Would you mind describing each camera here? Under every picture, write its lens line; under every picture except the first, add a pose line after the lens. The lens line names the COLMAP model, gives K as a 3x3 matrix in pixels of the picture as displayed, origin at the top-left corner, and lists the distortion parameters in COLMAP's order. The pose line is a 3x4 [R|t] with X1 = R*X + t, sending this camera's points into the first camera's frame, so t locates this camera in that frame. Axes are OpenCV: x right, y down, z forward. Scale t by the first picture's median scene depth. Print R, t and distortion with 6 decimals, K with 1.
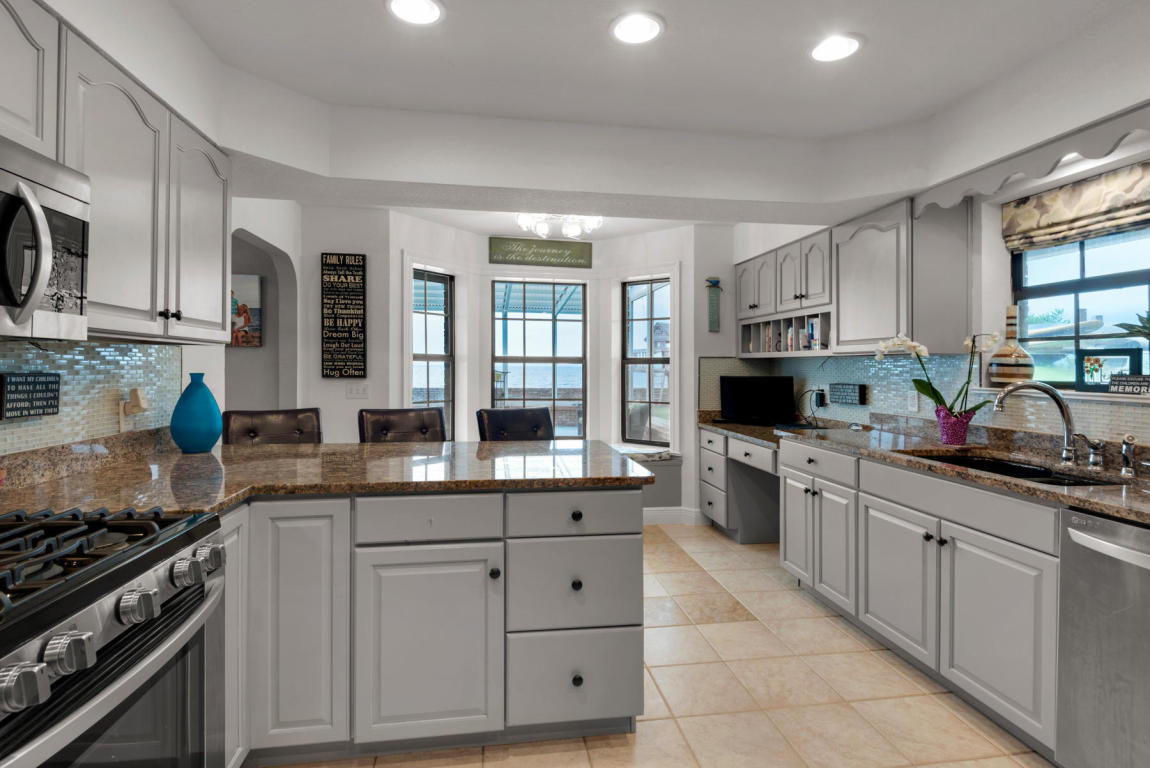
lens RADIAL K [[558.2, 0, 575.3], [0, 558.2, 377.2], [0, 0, 1]] dist [0.003431, 0.000061]
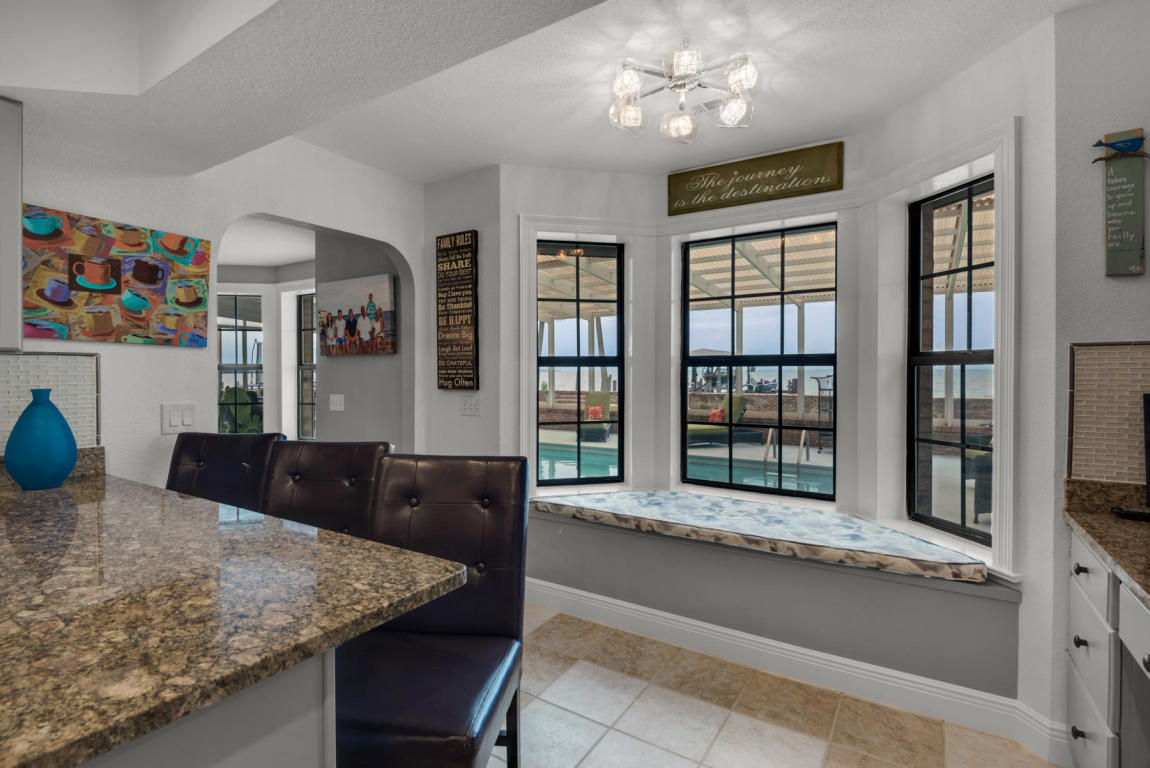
lens RADIAL K [[565.5, 0, 575.0], [0, 565.5, 384.0], [0, 0, 1]] dist [0.000175, -0.000542]
pose [[0.741499, 0.004071, -0.670942, 0.229939], [-0.000718, 0.999986, 0.005275, -0.010066], [0.670954, -0.003429, 0.741491, 0.466922]]
